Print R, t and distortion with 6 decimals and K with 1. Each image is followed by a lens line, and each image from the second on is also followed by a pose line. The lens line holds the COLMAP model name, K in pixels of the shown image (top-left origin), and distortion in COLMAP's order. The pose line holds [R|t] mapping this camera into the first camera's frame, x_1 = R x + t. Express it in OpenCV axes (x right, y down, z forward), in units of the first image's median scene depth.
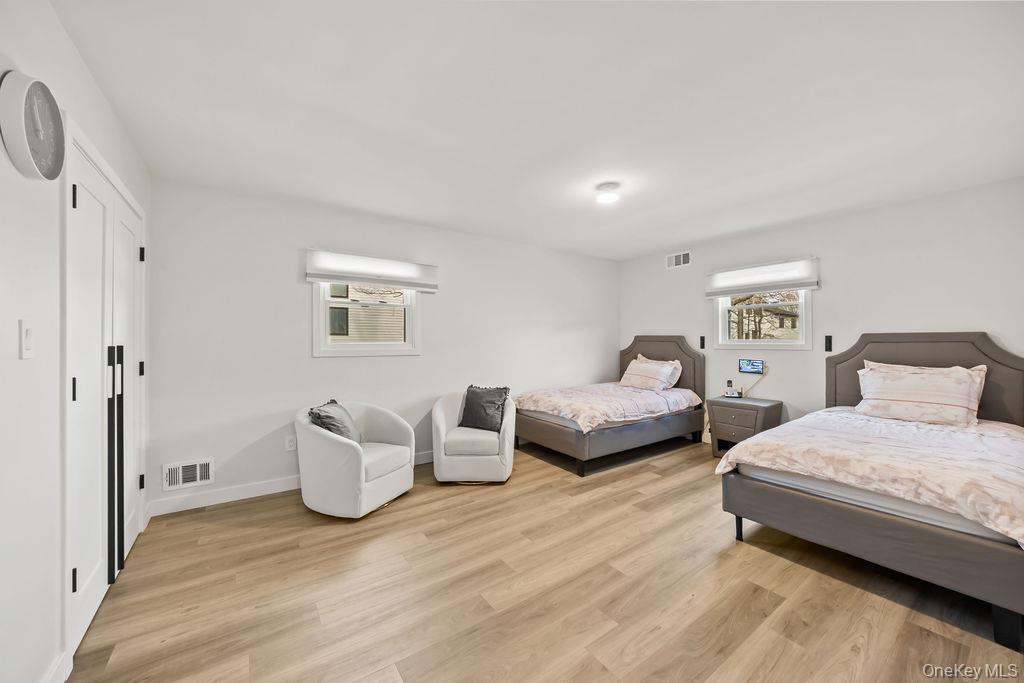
lens RADIAL K [[380.6, 0, 513.4], [0, 380.6, 338.7], [0, 0, 1]] dist [0.001638, -0.000771]
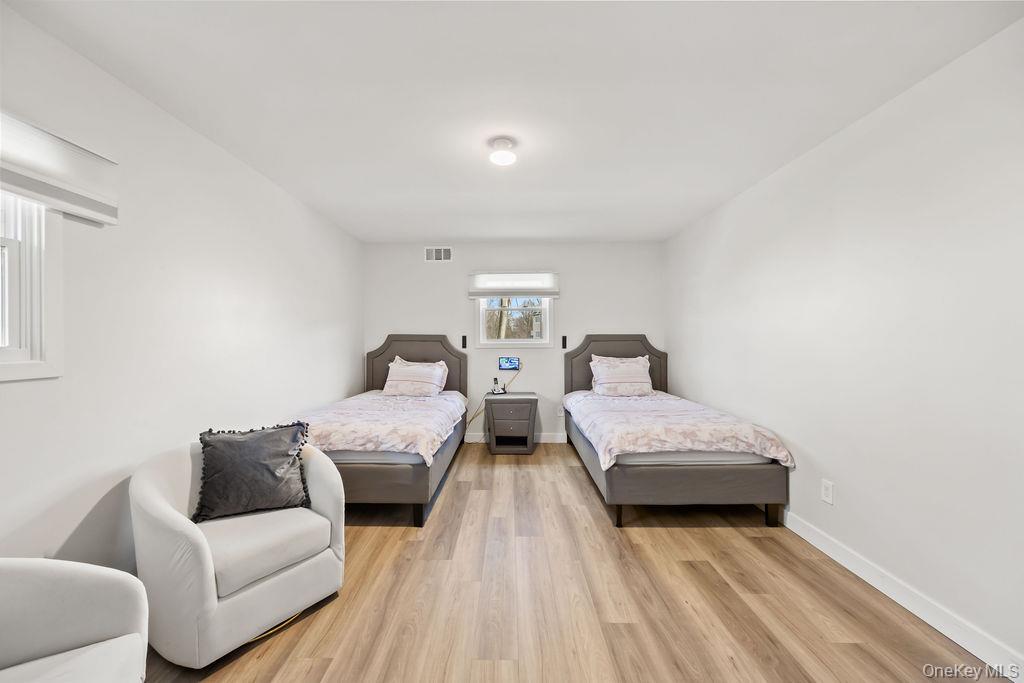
lens RADIAL K [[380.6, 0, 511.8], [0, 380.6, 339.8], [0, 0, 1]] dist [0.001638, -0.000771]
pose [[0.585162, 0.000646, 0.810916, -0.306859], [-0.002536, 0.999996, 0.001033, 0.003712], [-0.810912, -0.002661, 0.585162, 0.427442]]
